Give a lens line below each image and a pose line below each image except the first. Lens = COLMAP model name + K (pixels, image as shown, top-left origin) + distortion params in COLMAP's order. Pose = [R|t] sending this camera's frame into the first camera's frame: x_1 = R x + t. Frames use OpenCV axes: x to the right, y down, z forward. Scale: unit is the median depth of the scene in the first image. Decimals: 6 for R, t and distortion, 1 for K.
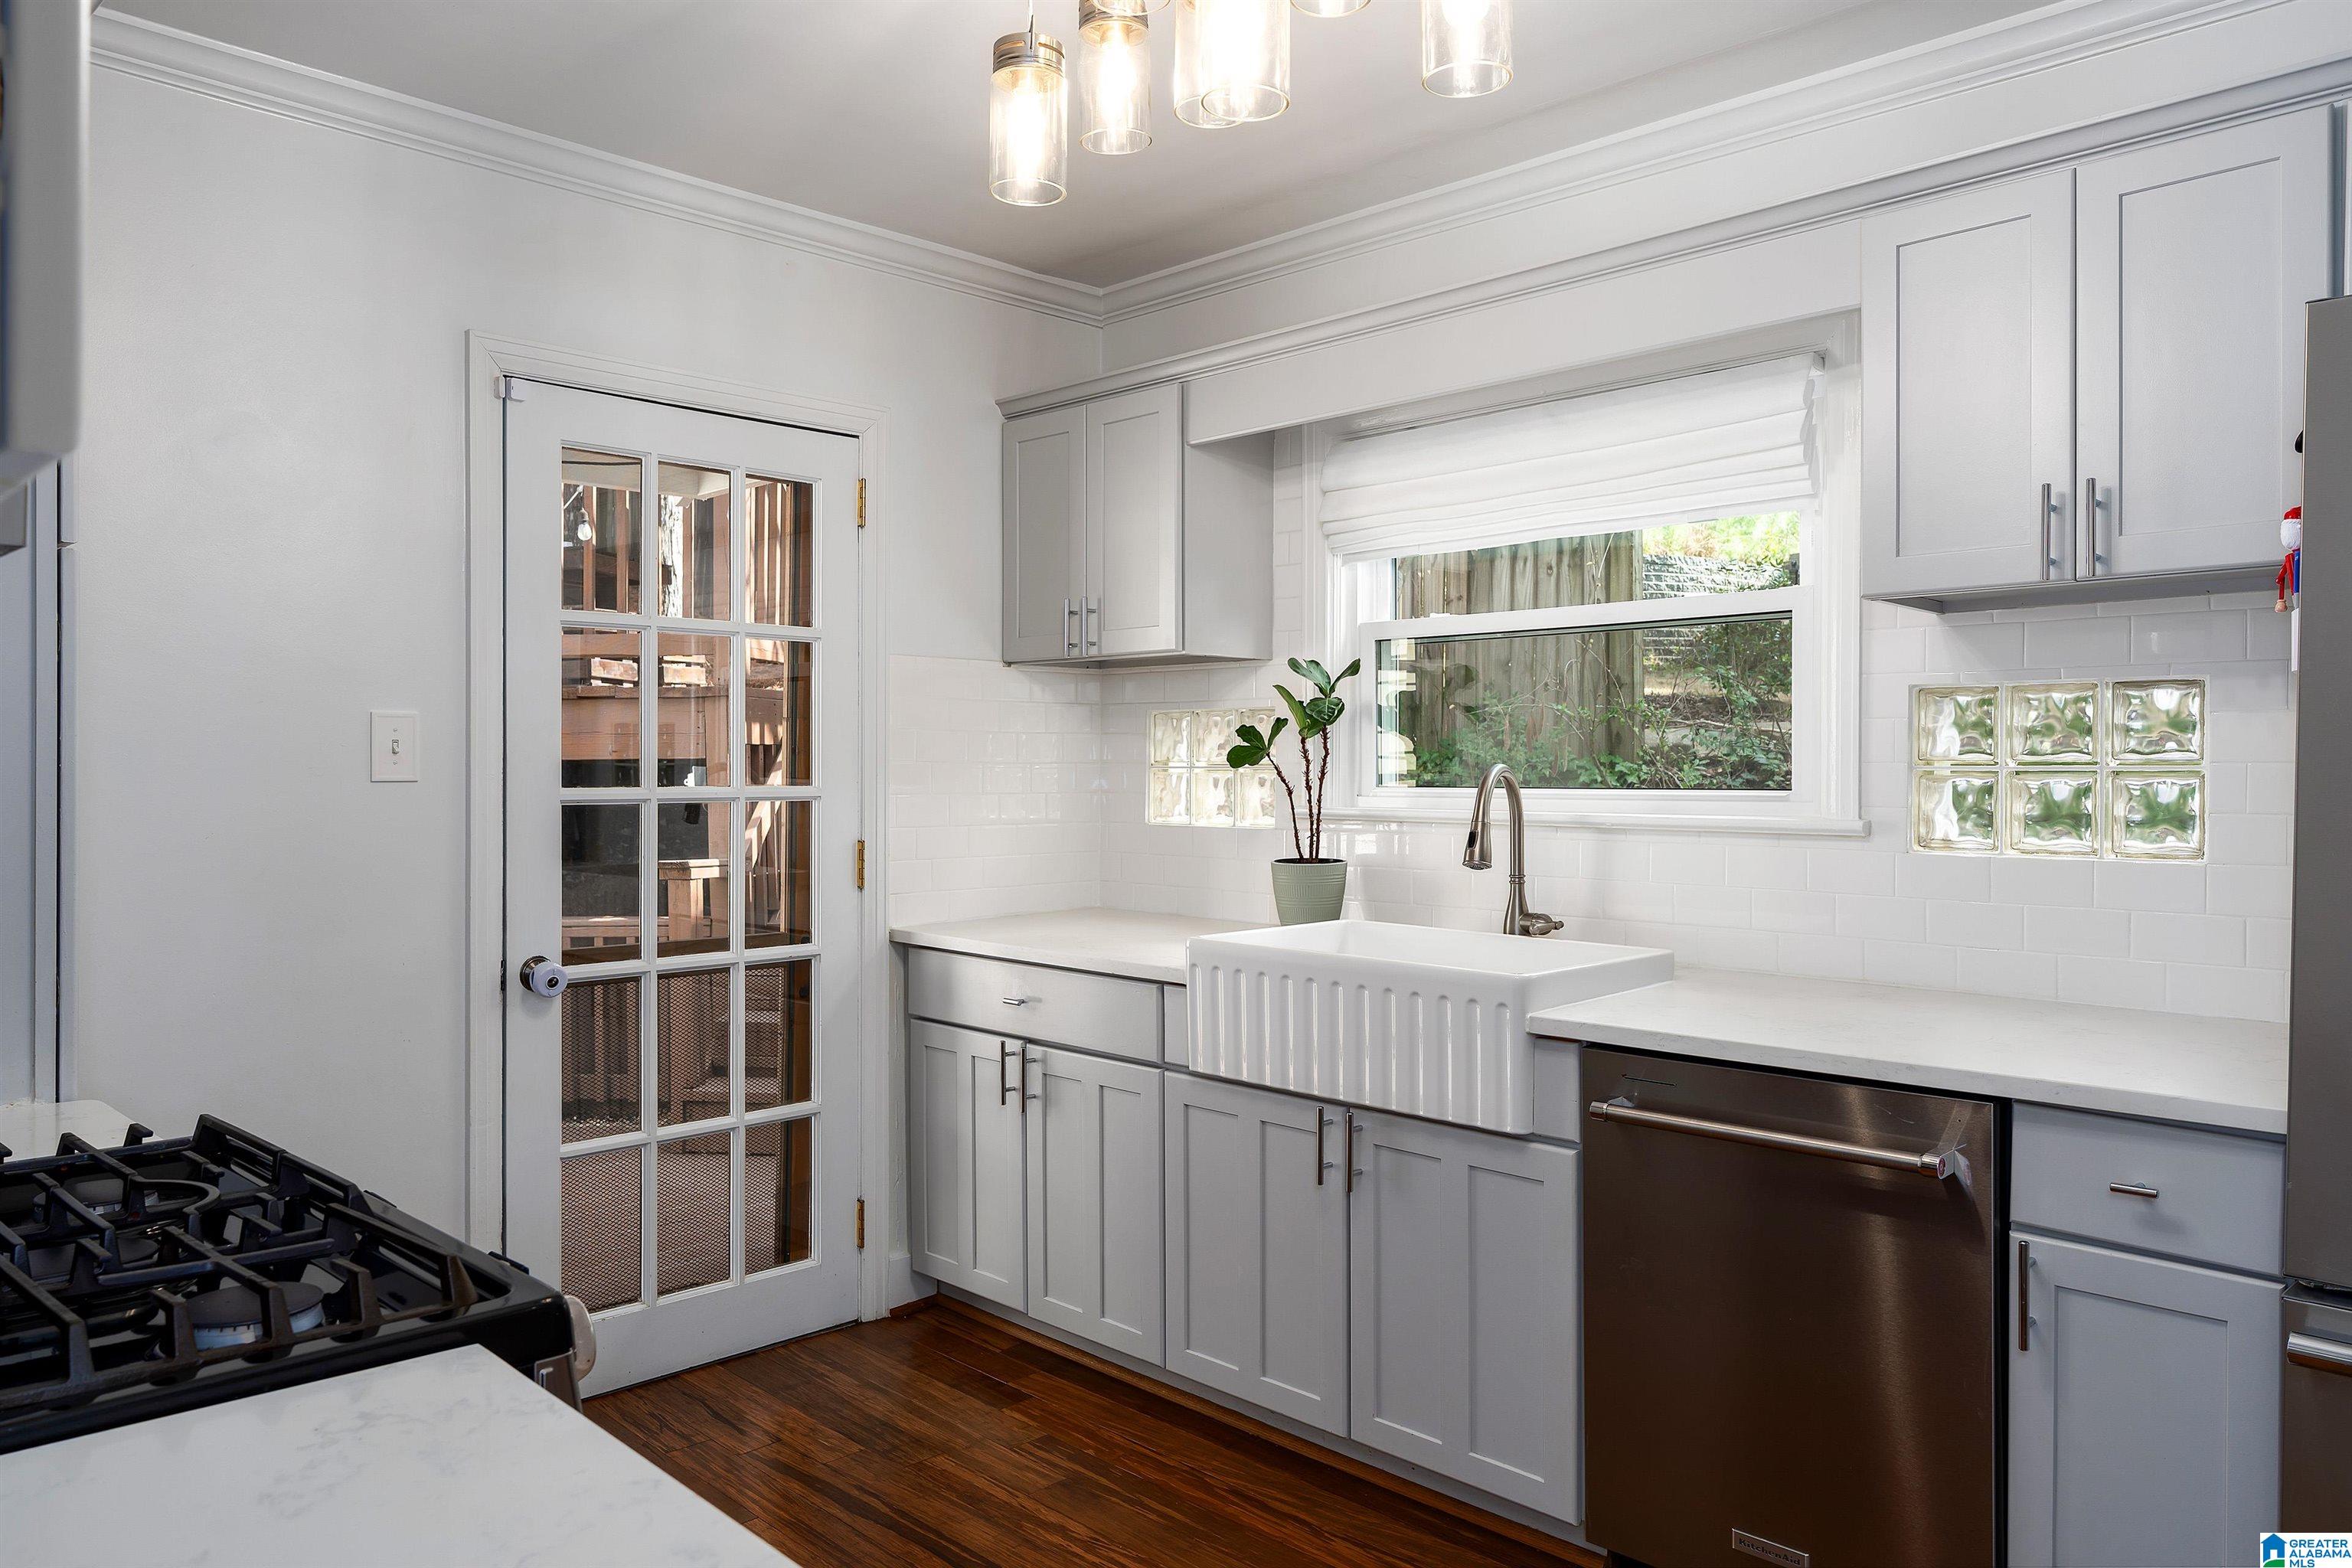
lens RADIAL K [[1634.5, 0, 1177.0], [0, 1634.5, 775.8], [0, 0, 1]] dist [0.010332, 0.004298]
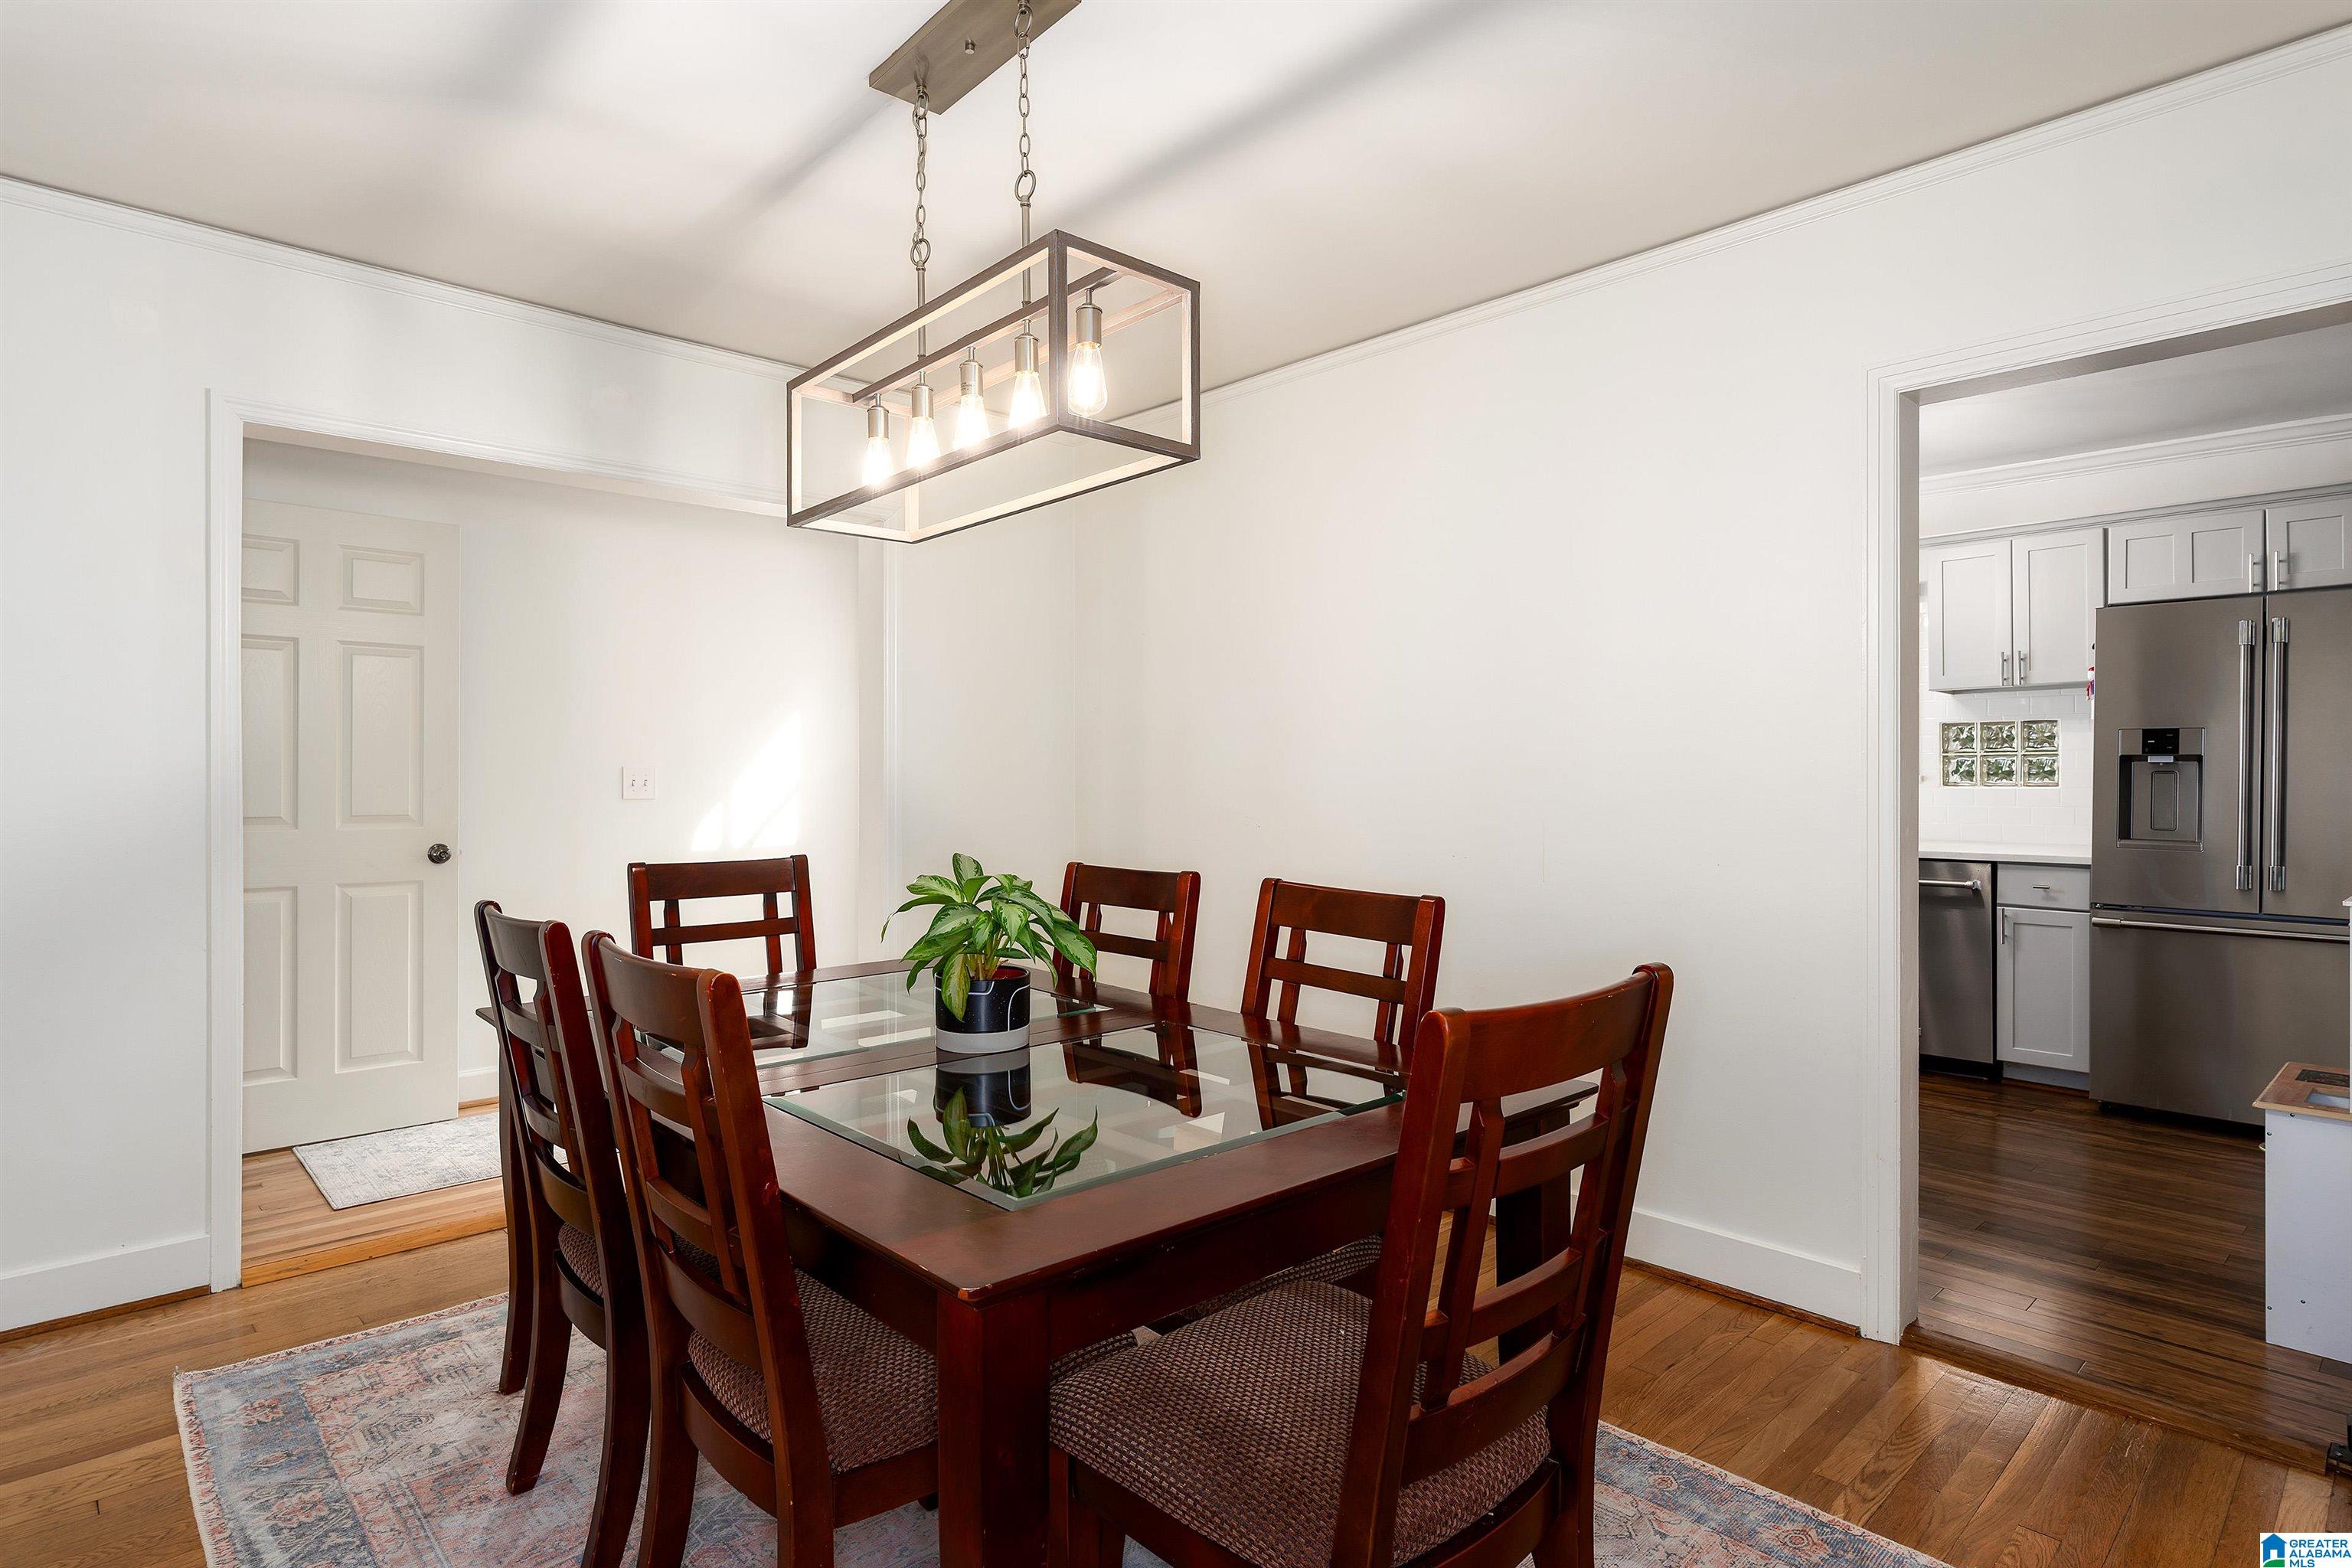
lens RADIAL K [[1218.4, 0, 1175.7], [0, 1218.4, 781.4], [0, 0, 1]] dist [-0.003141, -0.000158]
pose [[0.999213, -0.005489, -0.039288, -0.903528], [0.005603, 0.999980, 0.002801, 0.035046], [0.039271, -0.003019, 0.999224, -1.280894]]
